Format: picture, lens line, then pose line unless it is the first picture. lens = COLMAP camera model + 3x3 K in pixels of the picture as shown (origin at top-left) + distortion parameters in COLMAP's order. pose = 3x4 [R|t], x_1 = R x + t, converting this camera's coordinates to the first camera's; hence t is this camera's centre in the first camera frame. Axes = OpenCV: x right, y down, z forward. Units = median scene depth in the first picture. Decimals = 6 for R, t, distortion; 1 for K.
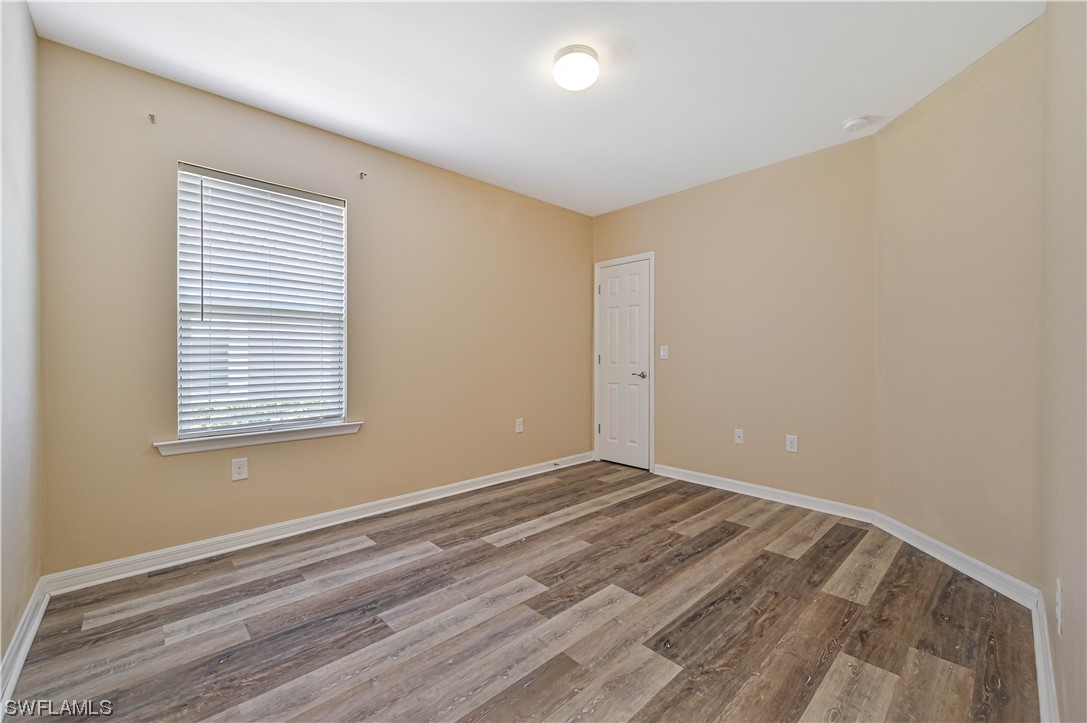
lens RADIAL K [[429.8, 0, 543.8], [0, 429.8, 360.3], [0, 0, 1]] dist [0.000790, -0.000337]
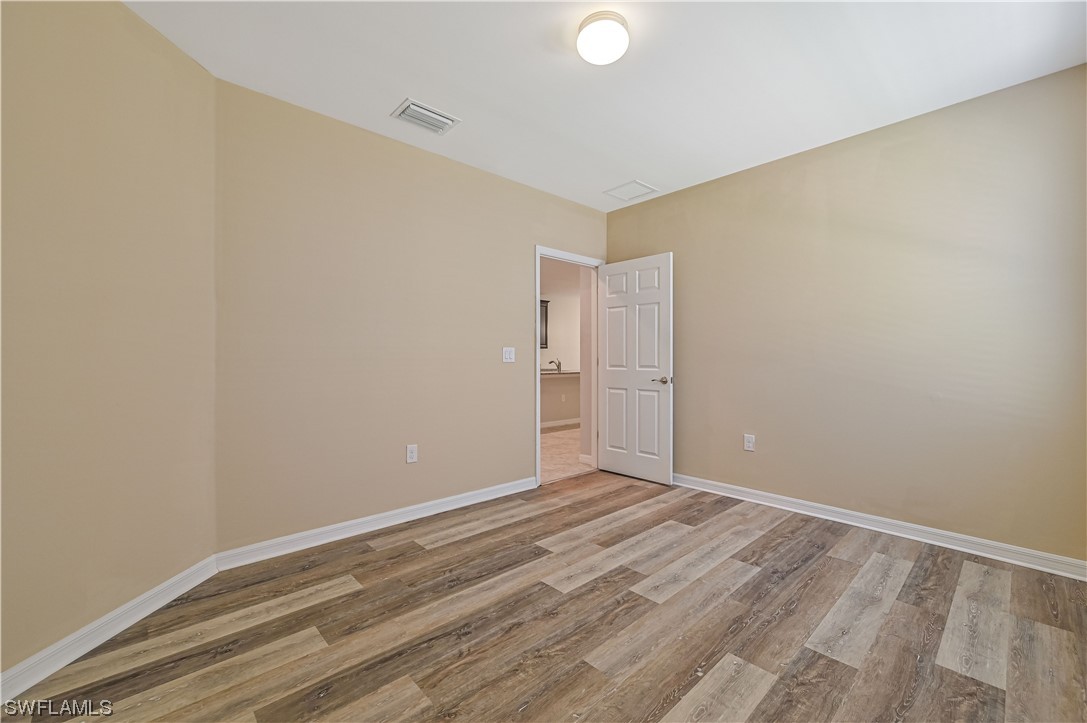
lens RADIAL K [[429.8, 0, 541.3], [0, 429.8, 359.8], [0, 0, 1]] dist [0.000790, -0.000337]
pose [[-0.999868, 0.003353, 0.015886, 0.199663], [0.003517, 0.999941, 0.010310, -0.017231], [-0.015851, 0.010364, -0.999821, 2.012545]]
